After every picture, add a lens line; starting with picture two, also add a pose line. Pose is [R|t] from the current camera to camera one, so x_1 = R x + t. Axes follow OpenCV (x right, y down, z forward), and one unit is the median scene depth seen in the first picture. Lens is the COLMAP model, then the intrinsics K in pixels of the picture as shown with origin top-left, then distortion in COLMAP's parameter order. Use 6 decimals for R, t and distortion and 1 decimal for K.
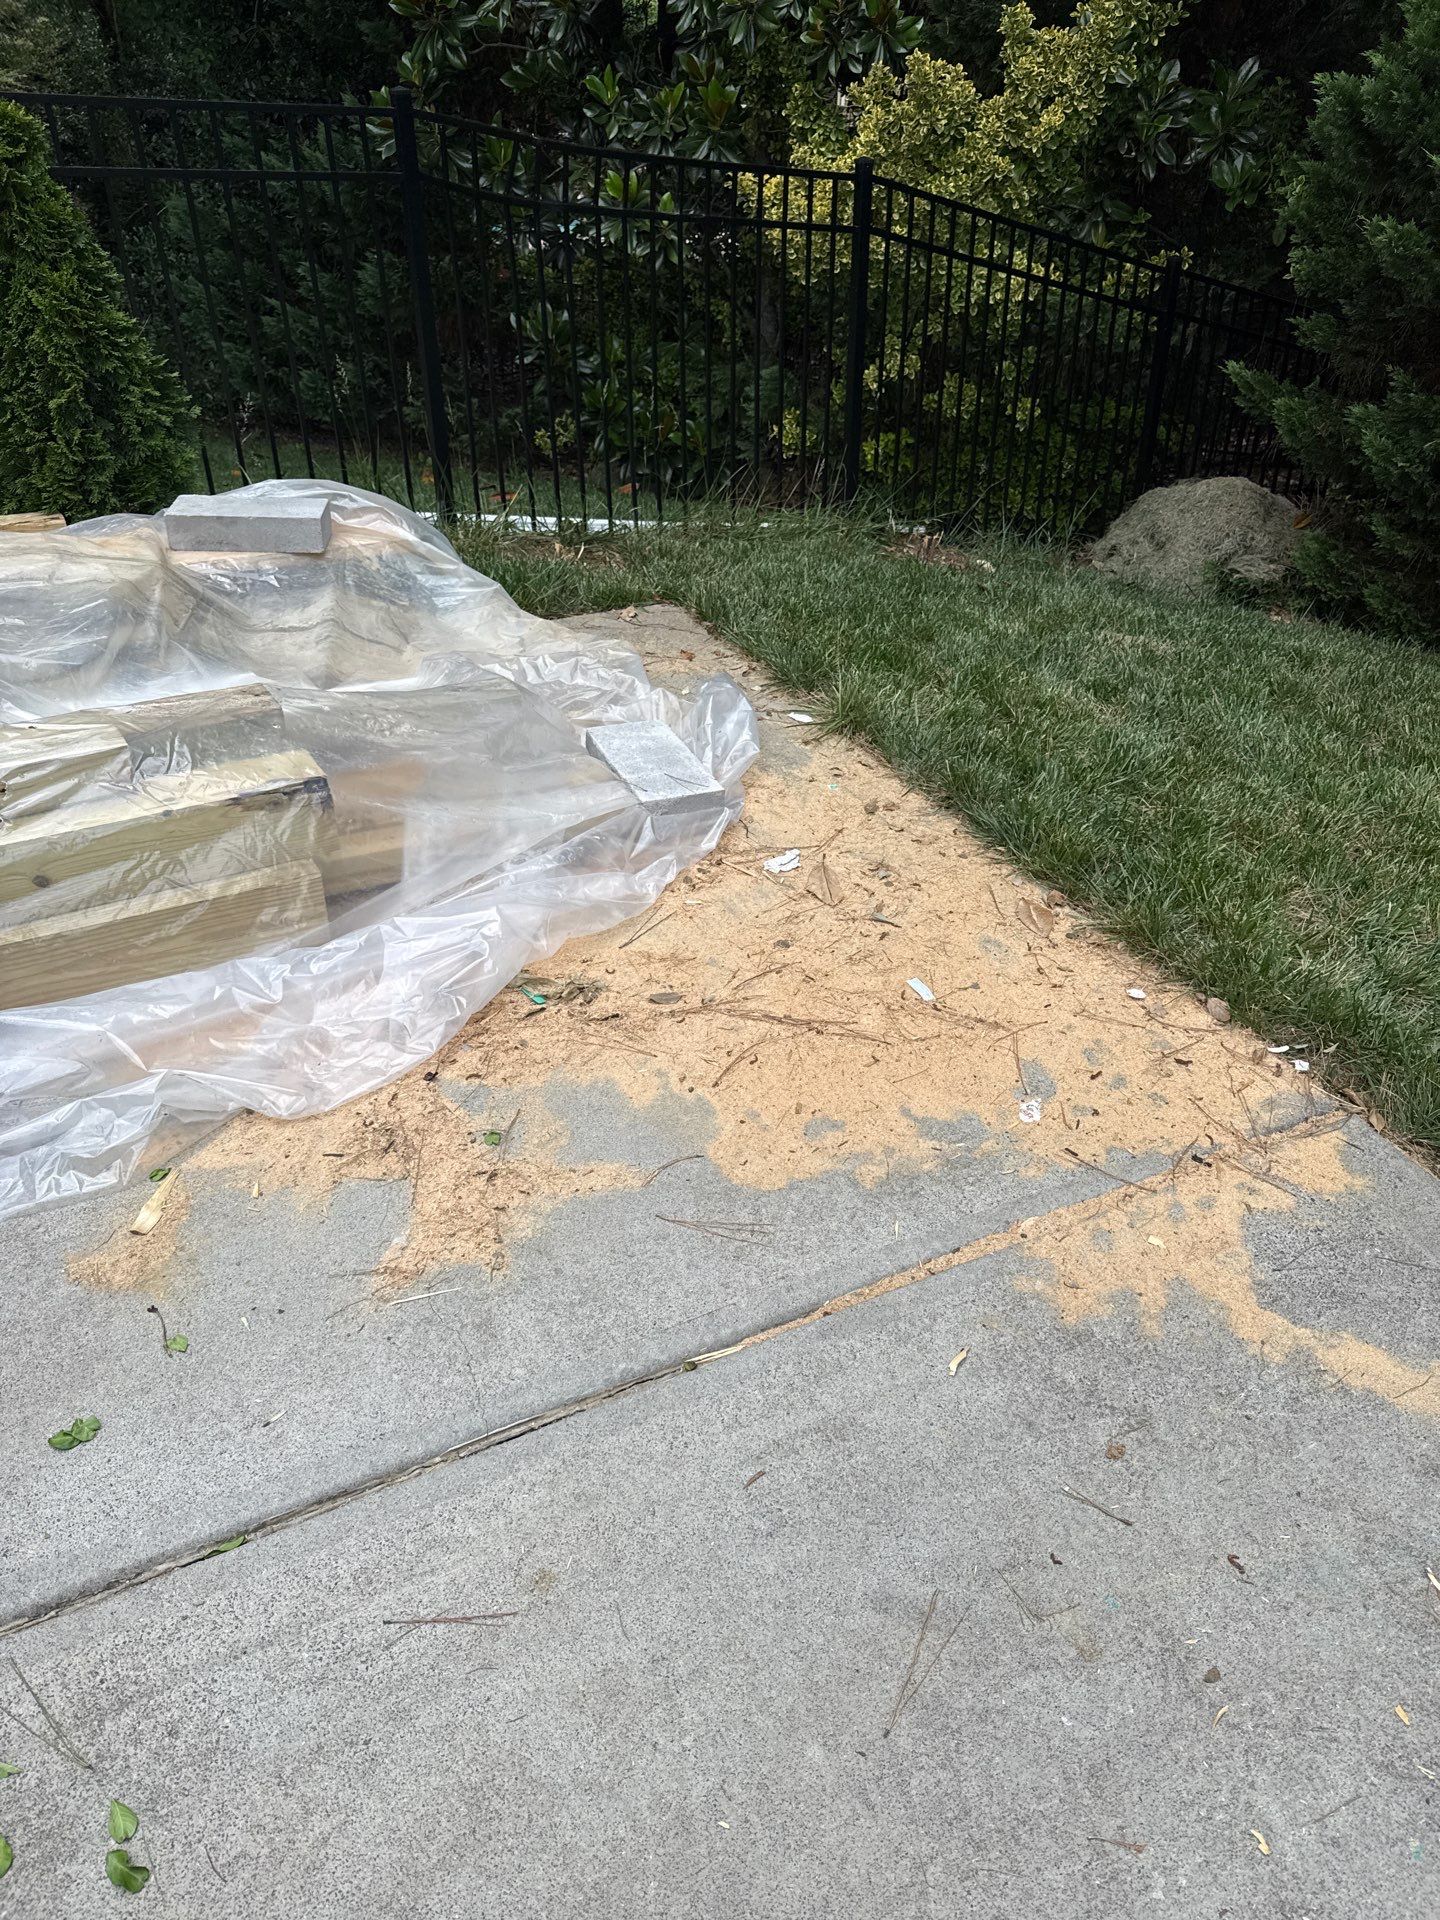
lens RADIAL K [[1357.1, 0, 718.5], [0, 1357.1, 945.9], [0, 0, 1]] dist [0.030396, -0.027459]
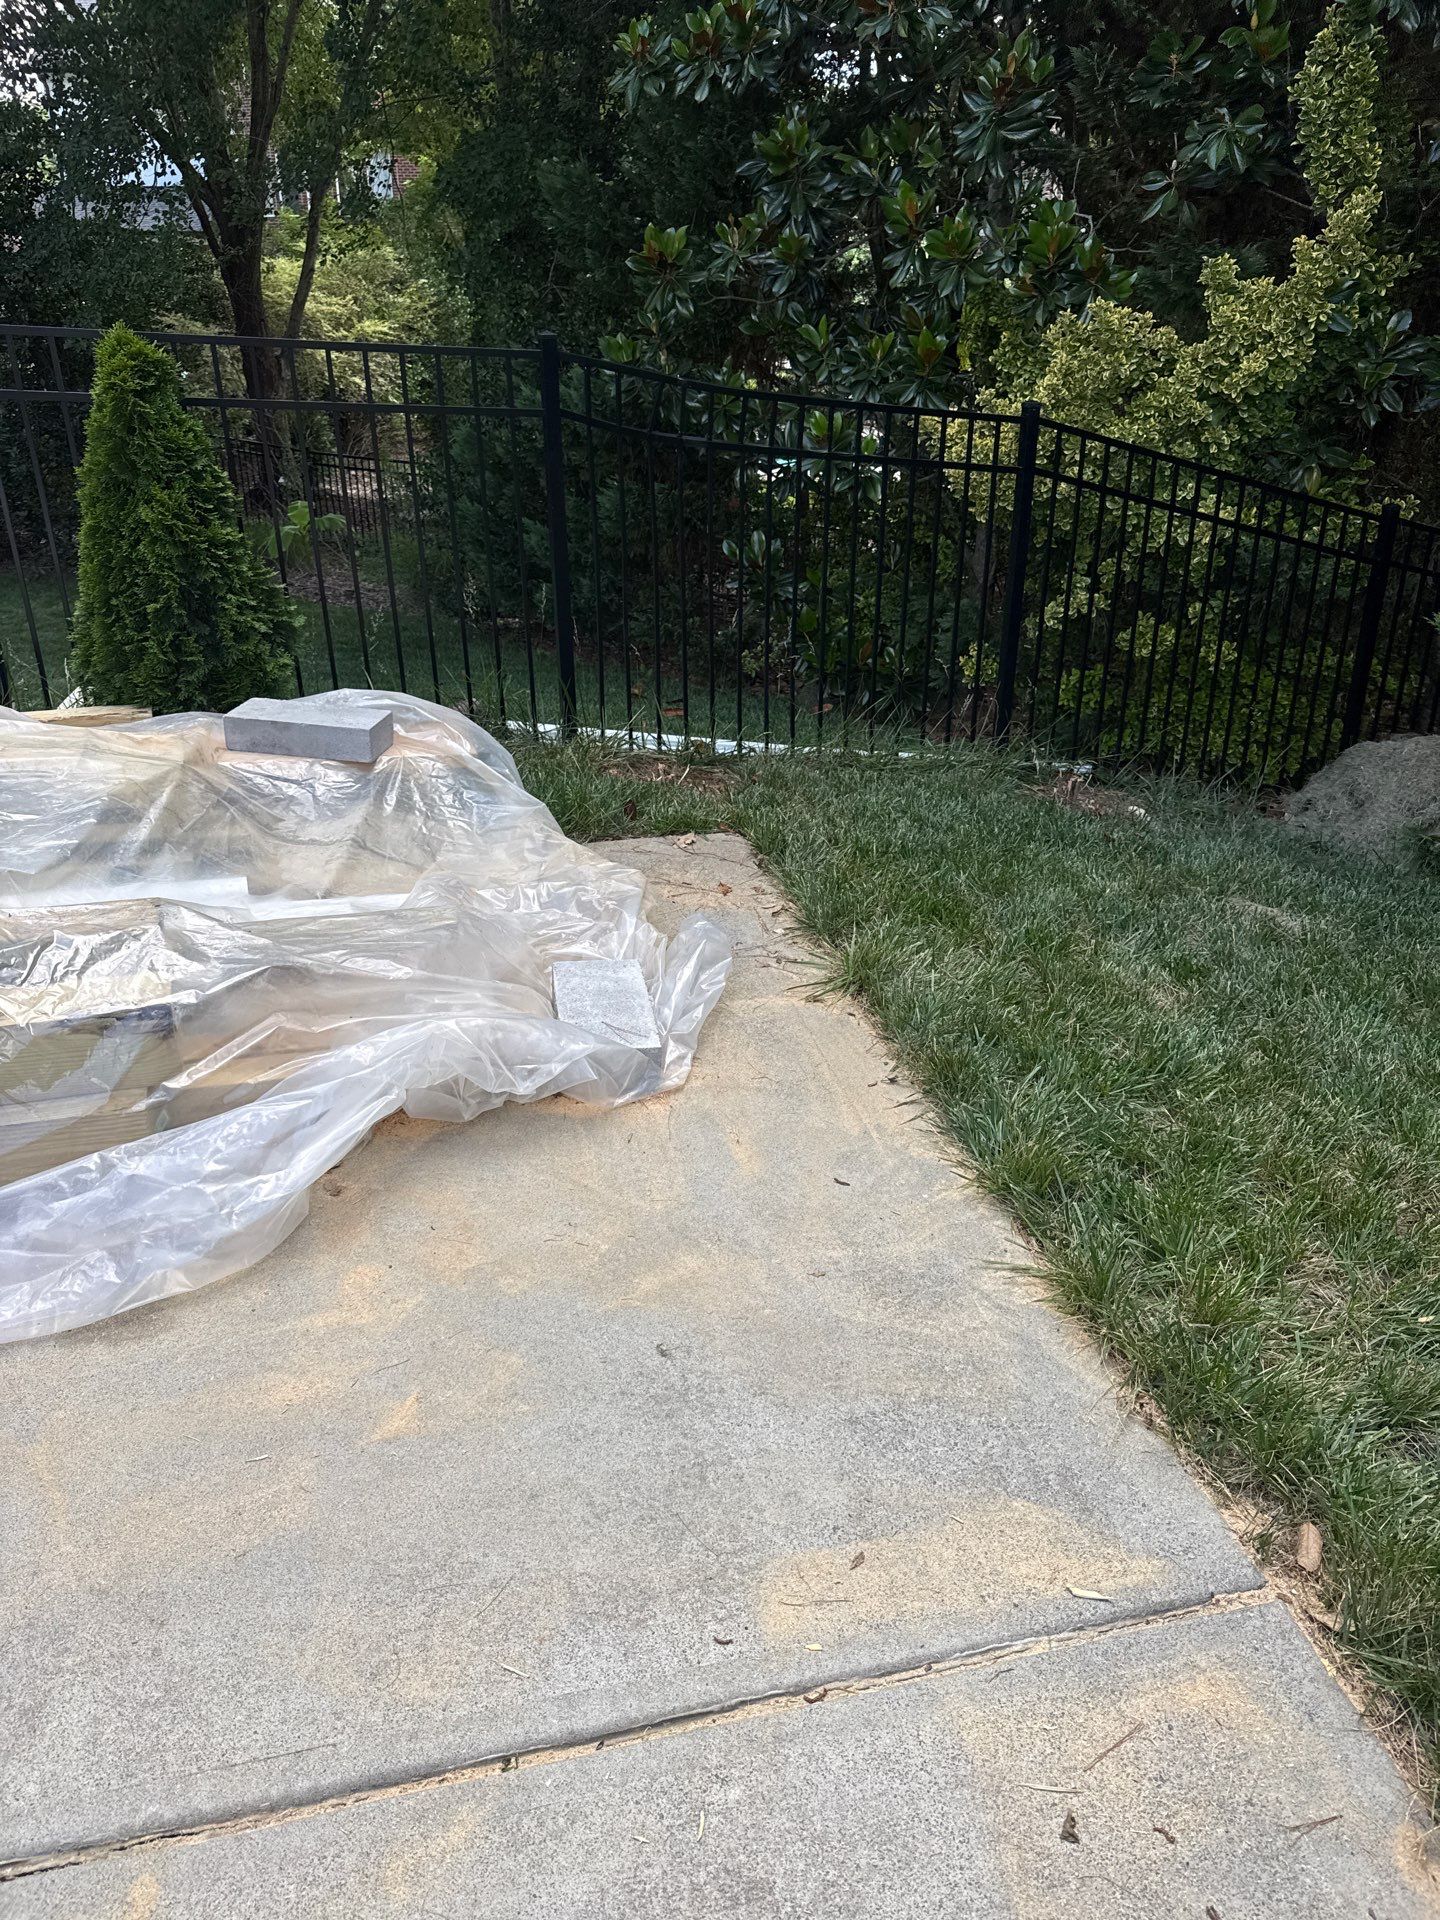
lens RADIAL K [[1334.0, 0, 720.0], [0, 1334.0, 960.0], [0, 0, 1]] dist [0.085464, -0.123530]
pose [[0.974106, 0.096673, -0.204380, 0.117450], [-0.122452, 0.985497, -0.117476, -0.037825], [0.190059, 0.139461, 0.971817, 0.067440]]
